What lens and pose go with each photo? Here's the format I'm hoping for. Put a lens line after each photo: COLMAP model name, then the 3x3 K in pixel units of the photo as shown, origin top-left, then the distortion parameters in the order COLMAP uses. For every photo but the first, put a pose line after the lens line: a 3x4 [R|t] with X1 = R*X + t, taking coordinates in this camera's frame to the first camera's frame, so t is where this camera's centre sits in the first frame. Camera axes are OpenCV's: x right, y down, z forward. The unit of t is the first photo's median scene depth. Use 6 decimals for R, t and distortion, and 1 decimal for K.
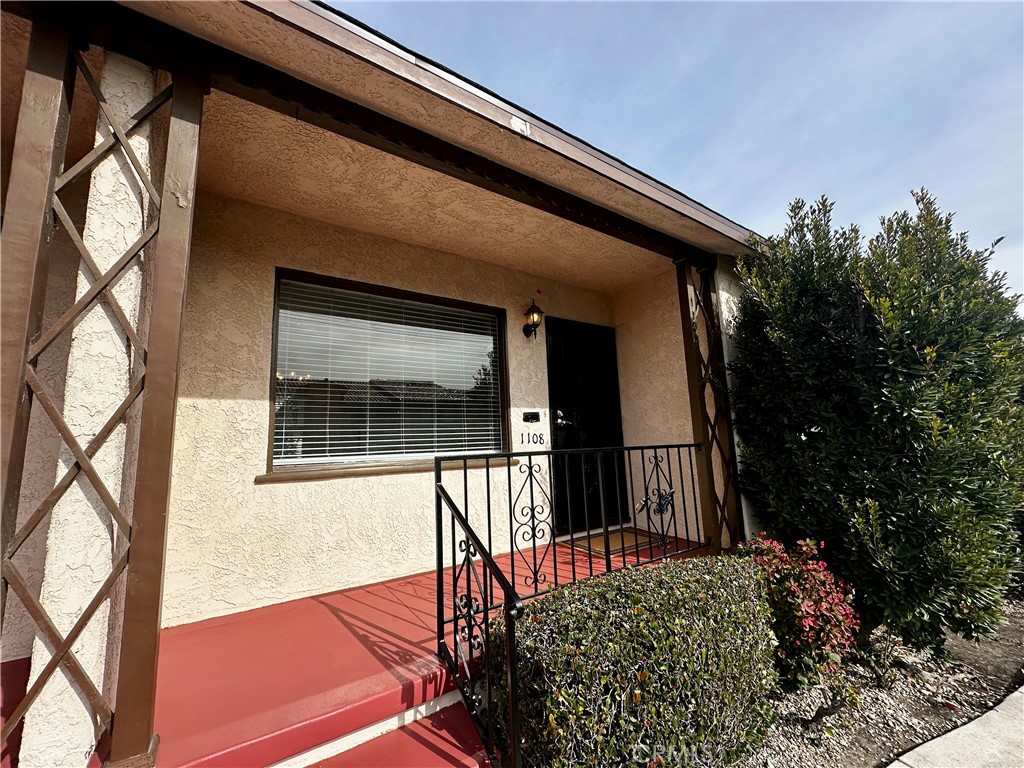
lens RADIAL K [[408.0, 0, 503.9], [0, 408.0, 381.4], [0, 0, 1]] dist [-0.001930, 0.001409]
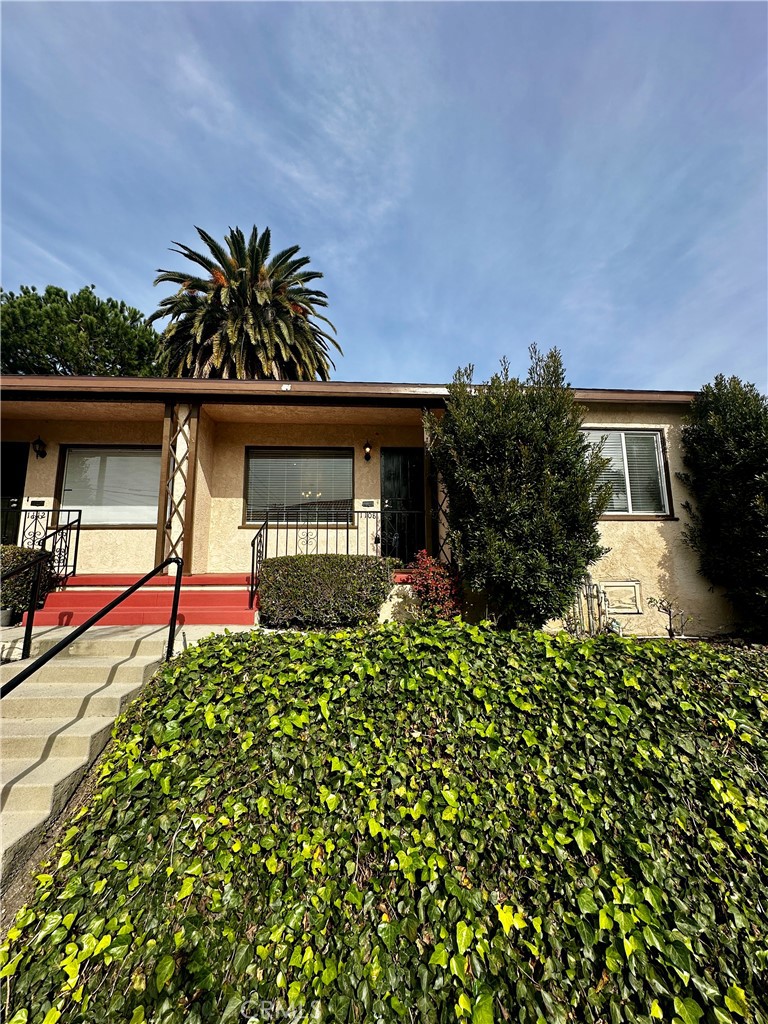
lens RADIAL K [[408.0, 0, 382.5], [0, 408.0, 508.0], [0, 0, 1]] dist [-0.001930, 0.001409]
pose [[0.864338, -0.044455, -0.500942, 1.183863], [0.052087, 0.998642, 0.001250, 0.120759], [0.500206, -0.027173, 0.865480, -0.643406]]
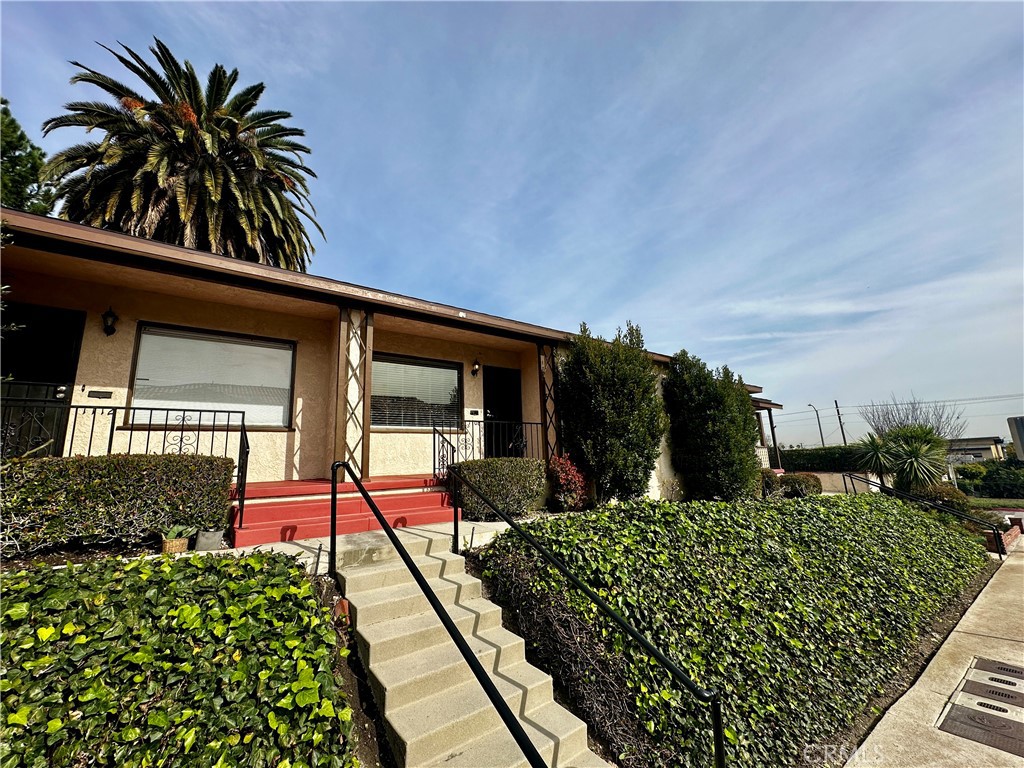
lens RADIAL K [[408.0, 0, 511.5], [0, 408.0, 385.6], [0, 0, 1]] dist [-0.001930, 0.001409]
pose [[0.997939, 0.013450, 0.062748, 0.142169], [-0.011437, 0.999412, -0.032339, 0.011784], [-0.063146, 0.031555, 0.997505, -1.328047]]
